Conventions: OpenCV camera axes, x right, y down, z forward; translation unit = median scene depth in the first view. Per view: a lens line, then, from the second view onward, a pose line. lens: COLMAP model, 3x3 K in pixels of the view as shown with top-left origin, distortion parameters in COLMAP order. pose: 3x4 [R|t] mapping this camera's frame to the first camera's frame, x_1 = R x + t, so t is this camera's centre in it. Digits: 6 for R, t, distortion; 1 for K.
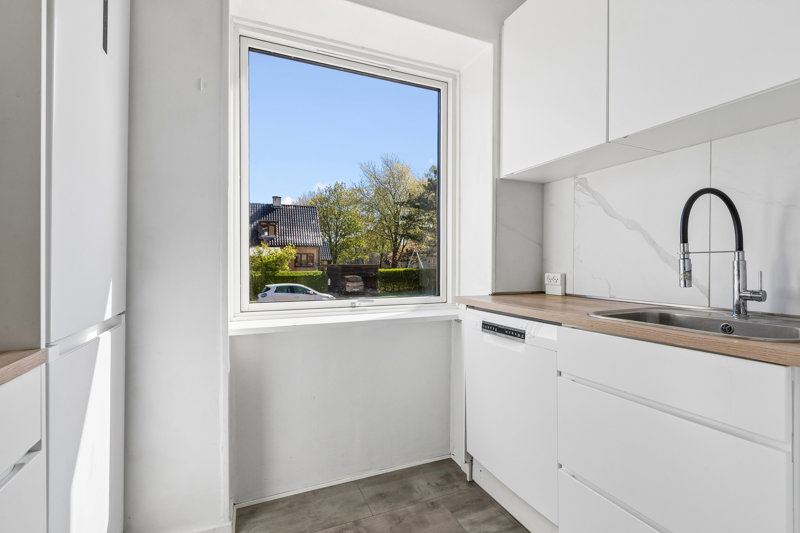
lens RADIAL K [[381.5, 0, 400.0], [0, 381.5, 266.5], [0, 0, 1]] dist [-0.000340, 0.000024]
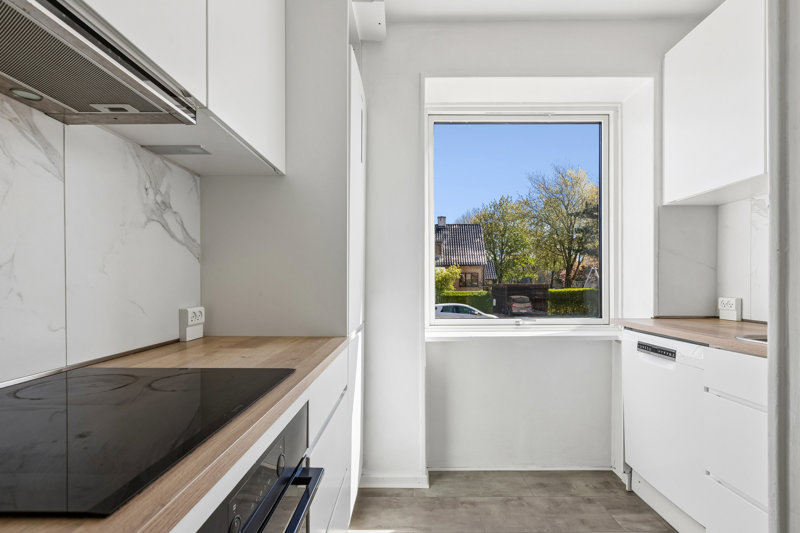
lens RADIAL K [[418.2, 0, 403.3], [0, 418.2, 280.0], [0, 0, 1]] dist [-0.018001, 0.000276]
pose [[0.922380, -0.005489, -0.386246, 0.046338], [0.000903, 0.999927, -0.012055, -0.016064], [0.386284, 0.010770, 0.922317, -0.300597]]
